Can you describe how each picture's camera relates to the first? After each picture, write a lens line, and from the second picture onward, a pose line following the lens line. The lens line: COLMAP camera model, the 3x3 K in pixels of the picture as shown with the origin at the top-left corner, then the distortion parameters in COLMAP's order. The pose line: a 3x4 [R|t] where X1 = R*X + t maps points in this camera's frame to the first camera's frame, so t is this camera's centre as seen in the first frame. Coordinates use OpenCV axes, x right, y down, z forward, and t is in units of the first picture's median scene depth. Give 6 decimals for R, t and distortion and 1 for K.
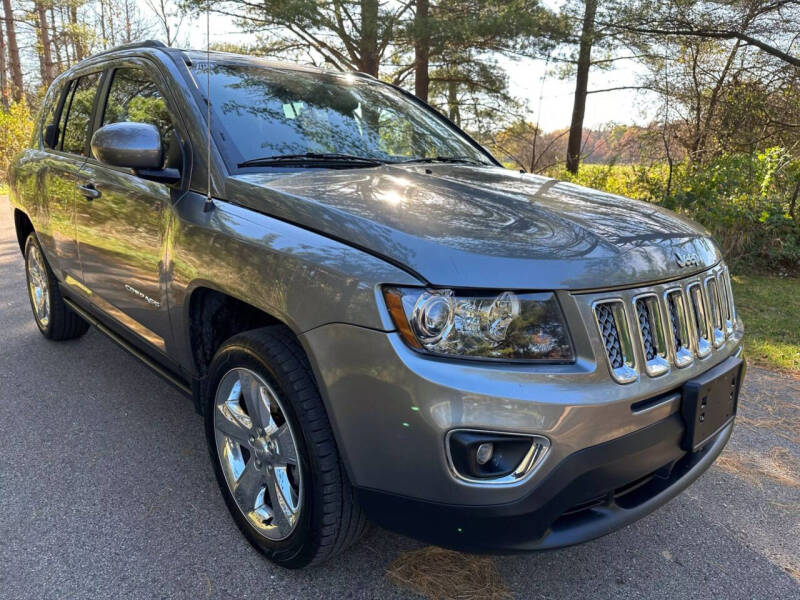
lens RADIAL K [[581.6, 0, 403.7], [0, 581.6, 286.2], [0, 0, 1]] dist [0.069666, -0.099366]
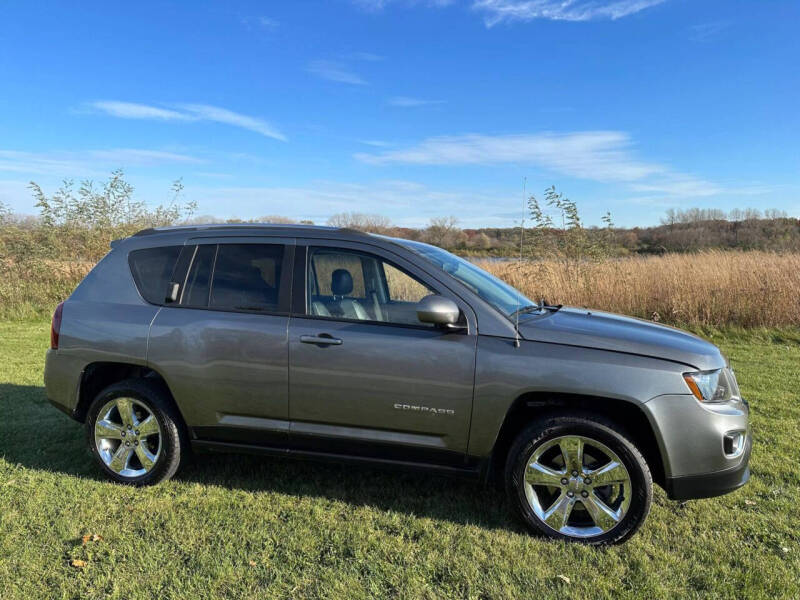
lens RADIAL K [[581.6, 0, 403.7], [0, 581.6, 286.2], [0, 0, 1]] dist [0.069666, -0.099366]
pose [[0.848307, -0.037706, 0.528161, -1.334691], [0.129027, 0.982115, -0.137123, -0.100551], [-0.513544, 0.184469, 0.838000, -0.231002]]
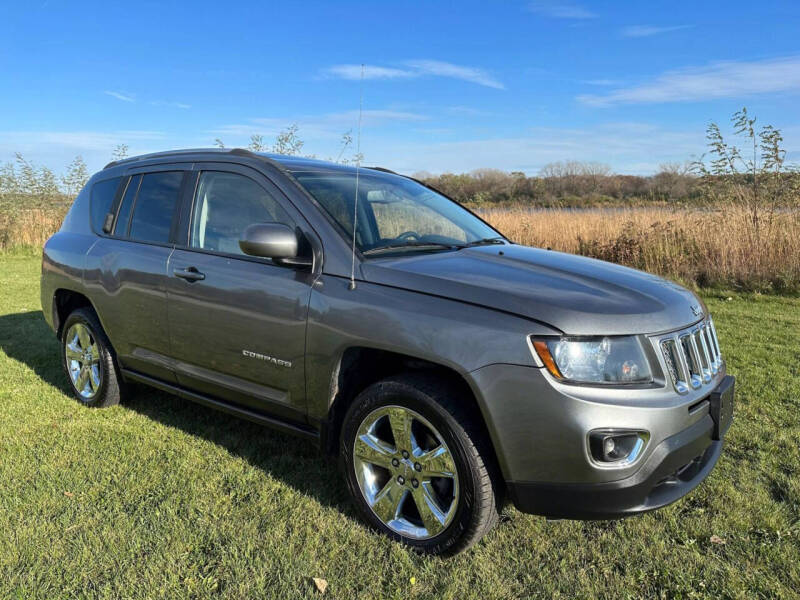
lens RADIAL K [[581.6, 0, 403.7], [0, 581.6, 286.2], [0, 0, 1]] dist [0.069666, -0.099366]
pose [[0.985856, -0.037565, 0.163332, -0.387186], [0.053733, 0.993957, -0.095721, -0.002705], [-0.158749, 0.103144, 0.981917, -0.270655]]
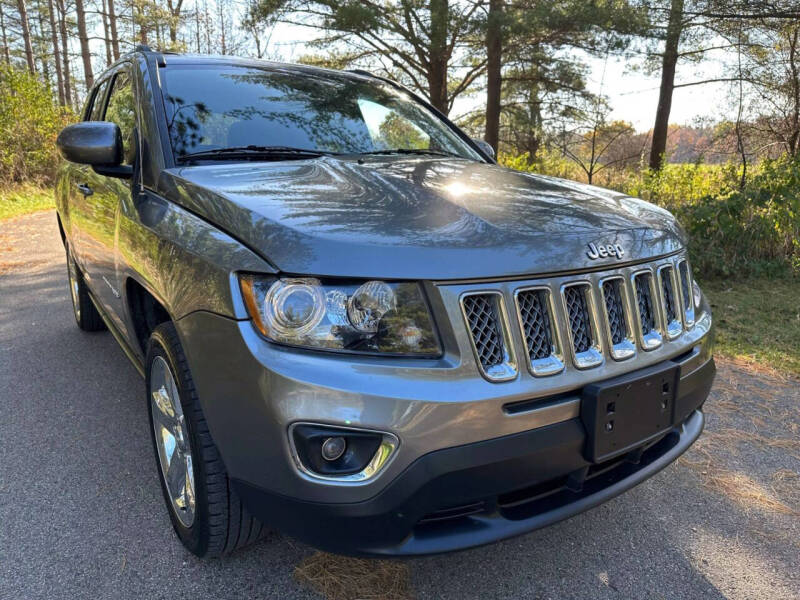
lens RADIAL K [[581.3, 0, 401.3], [0, 581.3, 291.5], [0, 0, 1]] dist [0.061897, -0.080637]
pose [[0.987735, 0.014084, -0.155506, 0.250279], [-0.014048, 0.999900, 0.001335, 0.016336], [0.155509, 0.000866, 0.987834, 0.048401]]
